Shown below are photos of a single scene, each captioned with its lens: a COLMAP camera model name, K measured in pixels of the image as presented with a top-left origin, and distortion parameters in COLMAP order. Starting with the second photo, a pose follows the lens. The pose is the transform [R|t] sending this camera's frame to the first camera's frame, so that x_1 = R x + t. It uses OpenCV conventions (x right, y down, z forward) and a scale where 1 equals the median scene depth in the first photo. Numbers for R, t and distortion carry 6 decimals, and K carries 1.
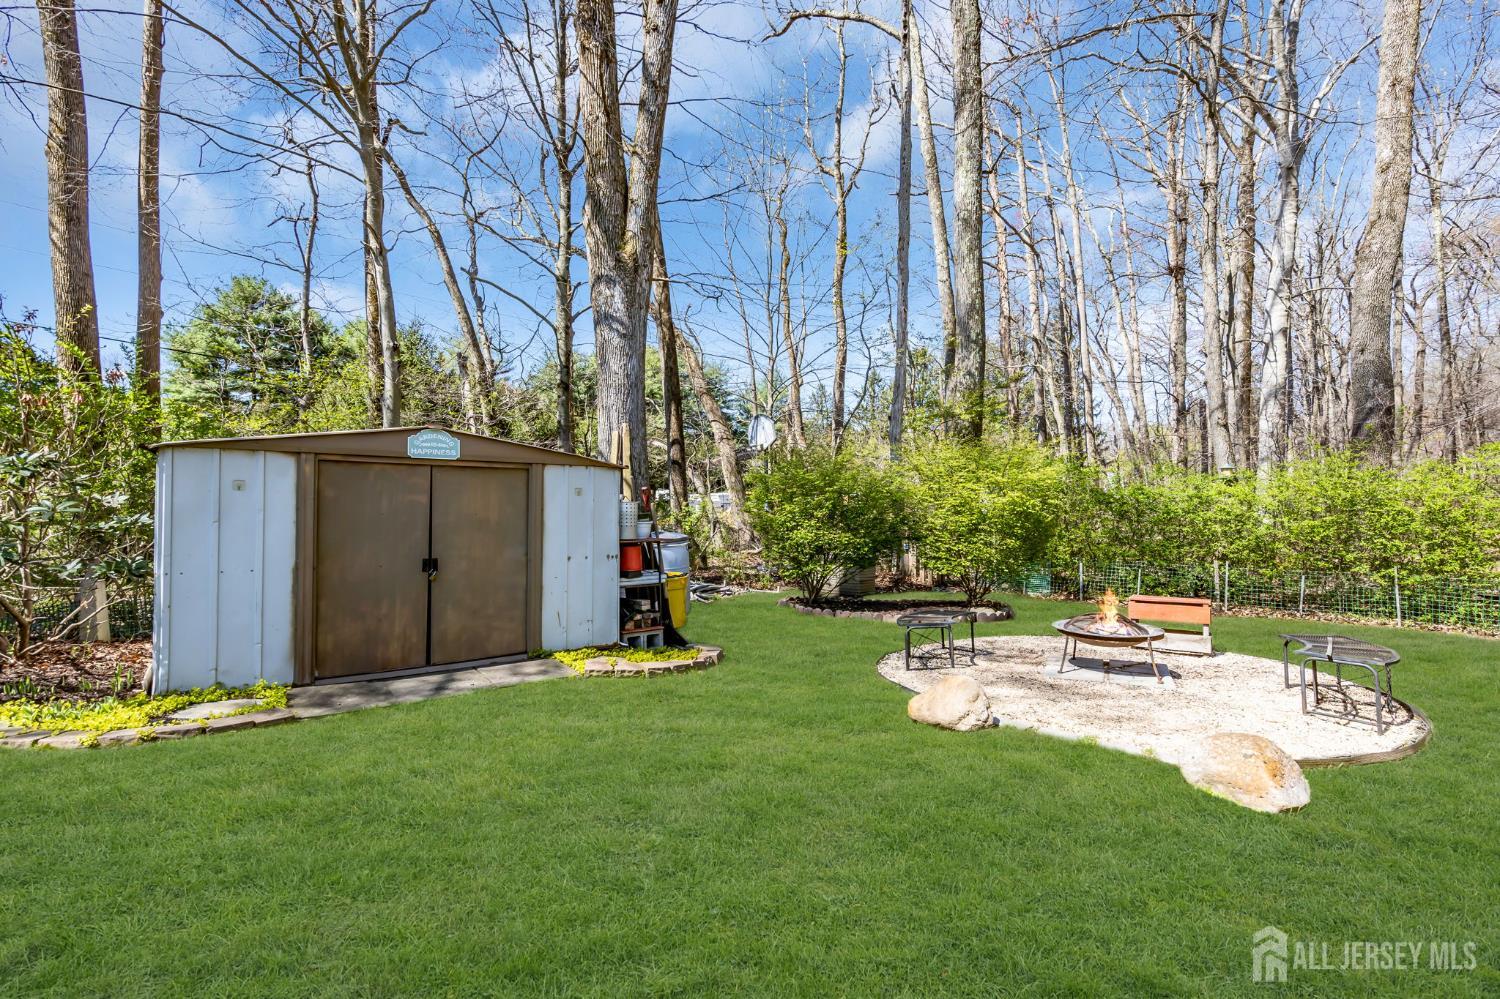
lens RADIAL K [[674.6, 0, 750.0], [0, 674.6, 499.5], [0, 0, 1]] dist [0.003436, 0.000155]
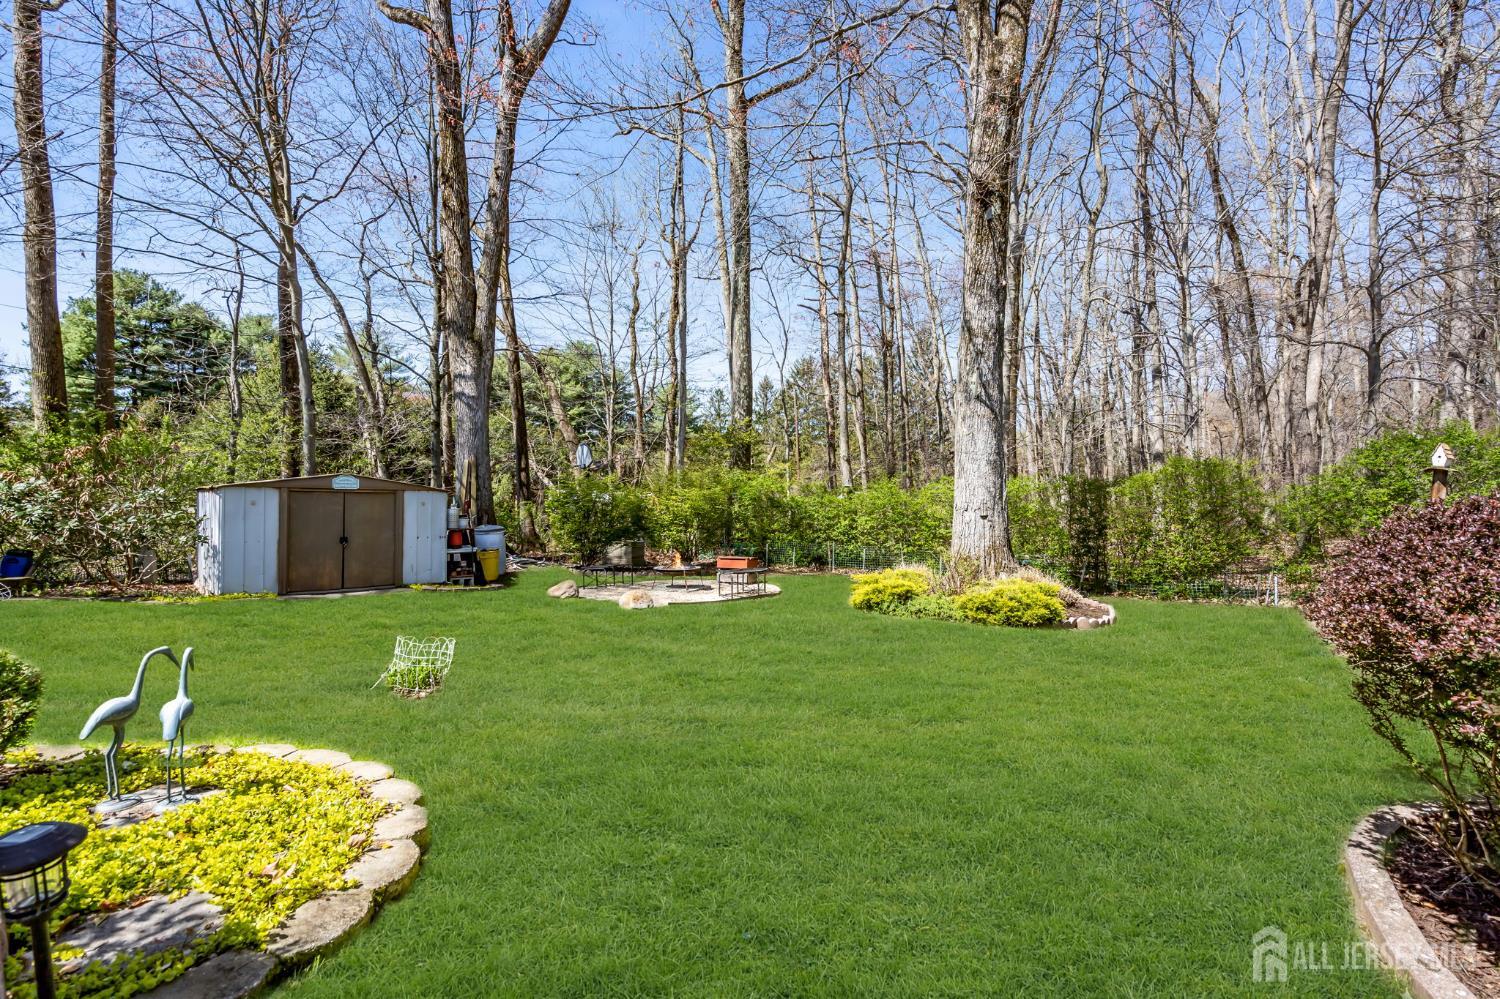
lens RADIAL K [[674.6, 0, 750.0], [0, 674.6, 499.5], [0, 0, 1]] dist [0.003436, 0.000155]
pose [[0.992781, -0.000643, 0.119940, 0.406271], [0.000082, 0.999989, 0.004680, -0.029669], [-0.119942, -0.004637, 0.992770, -0.950876]]
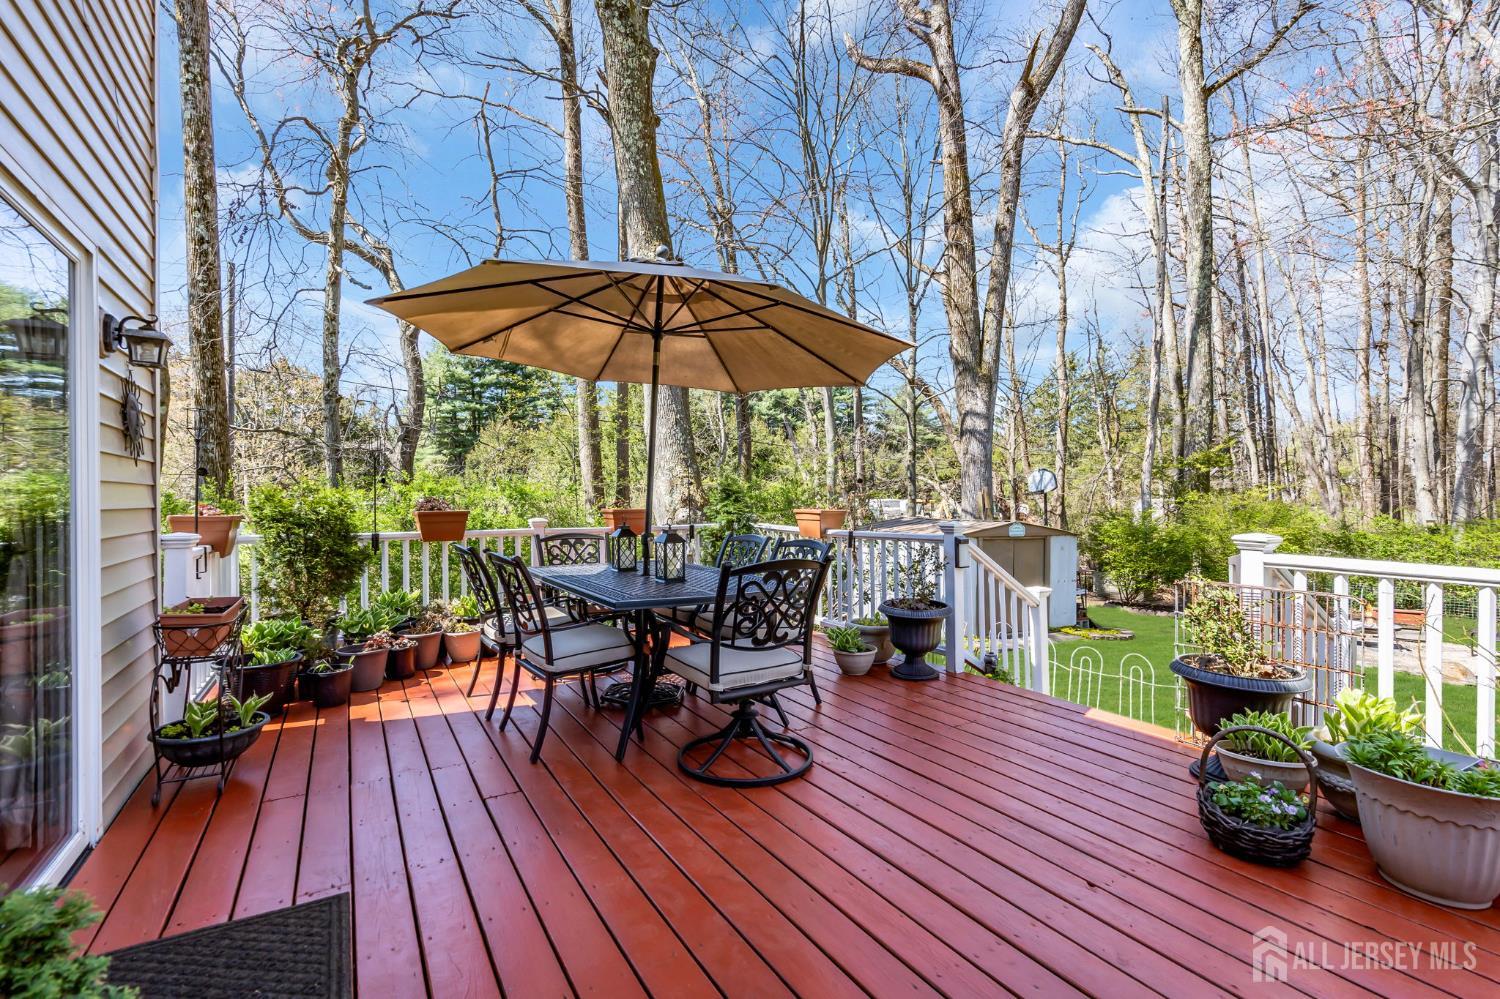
lens RADIAL K [[674.6, 0, 750.0], [0, 674.6, 499.5], [0, 0, 1]] dist [0.003436, 0.000155]
pose [[0.987522, -0.001927, -0.157469, -0.757343], [0.003324, 0.999957, 0.008607, -0.155948], [0.157446, -0.009023, 0.987486, -0.995610]]
